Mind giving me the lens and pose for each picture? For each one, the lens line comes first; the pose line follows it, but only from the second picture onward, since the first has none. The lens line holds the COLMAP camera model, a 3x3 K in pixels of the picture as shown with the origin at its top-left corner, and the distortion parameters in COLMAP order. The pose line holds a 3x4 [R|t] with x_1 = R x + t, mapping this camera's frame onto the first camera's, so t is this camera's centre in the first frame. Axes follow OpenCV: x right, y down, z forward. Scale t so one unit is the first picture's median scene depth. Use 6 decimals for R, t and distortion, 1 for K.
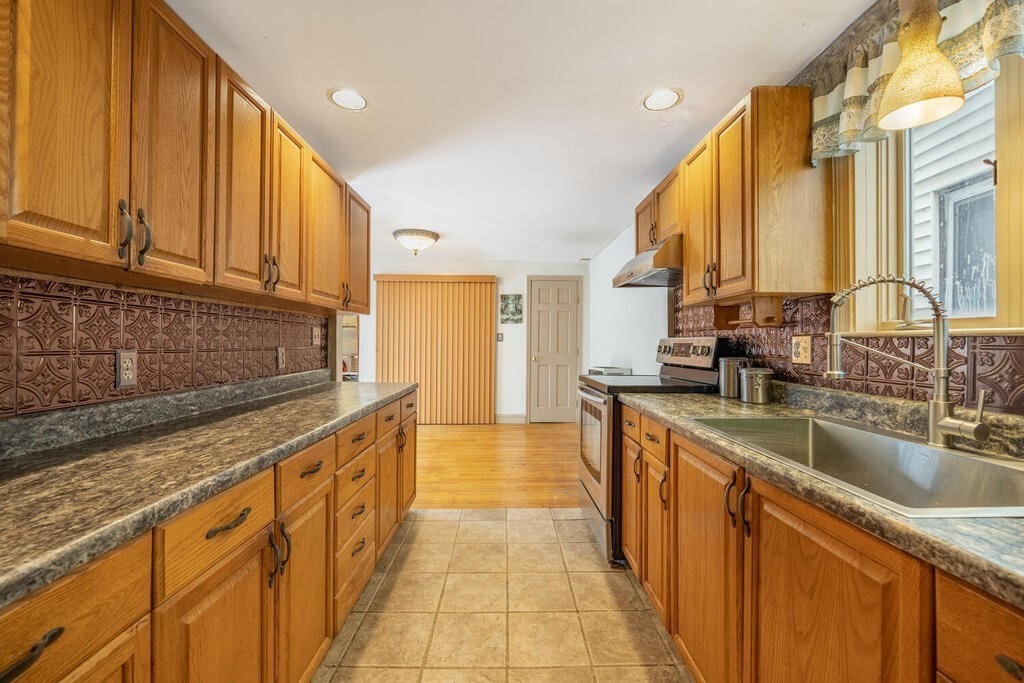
lens RADIAL K [[418.8, 0, 512.8], [0, 418.8, 340.1], [0, 0, 1]] dist [-0.003100, -0.000423]
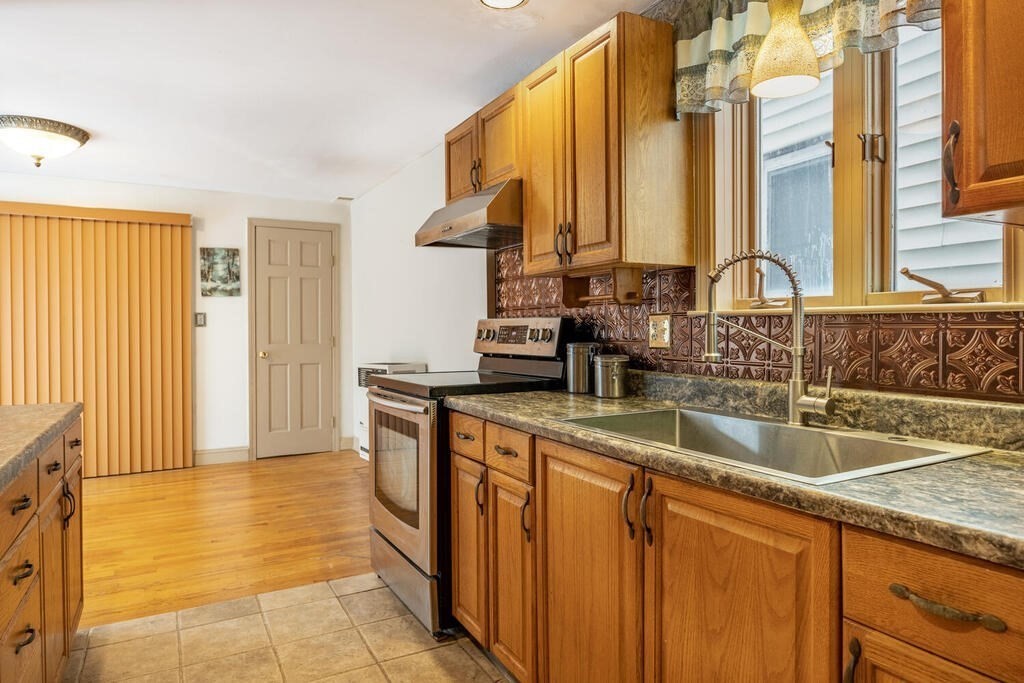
lens RADIAL K [[646.2, 0, 517.5], [0, 646.2, 337.1], [0, 0, 1]] dist [-0.006376, 0.000756]
pose [[0.884525, -0.018007, 0.466146, -0.189427], [0.008321, 0.999705, 0.022828, 0.002263], [-0.466419, -0.016314, 0.884413, -0.033859]]
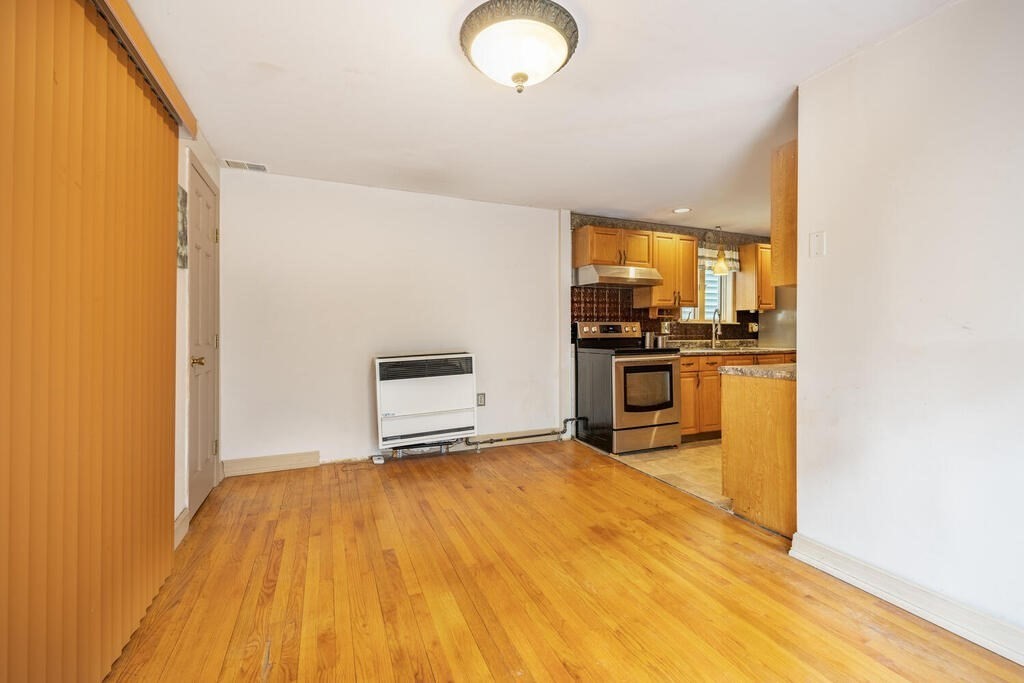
lens RADIAL K [[418.8, 0, 515.1], [0, 418.8, 336.0], [0, 0, 1]] dist [-0.003100, -0.000423]
pose [[-0.390605, -0.000849, 0.920558, -1.502942], [-0.002124, 0.999998, 0.000021, 0.078432], [-0.920556, -0.001947, -0.390605, 3.045762]]
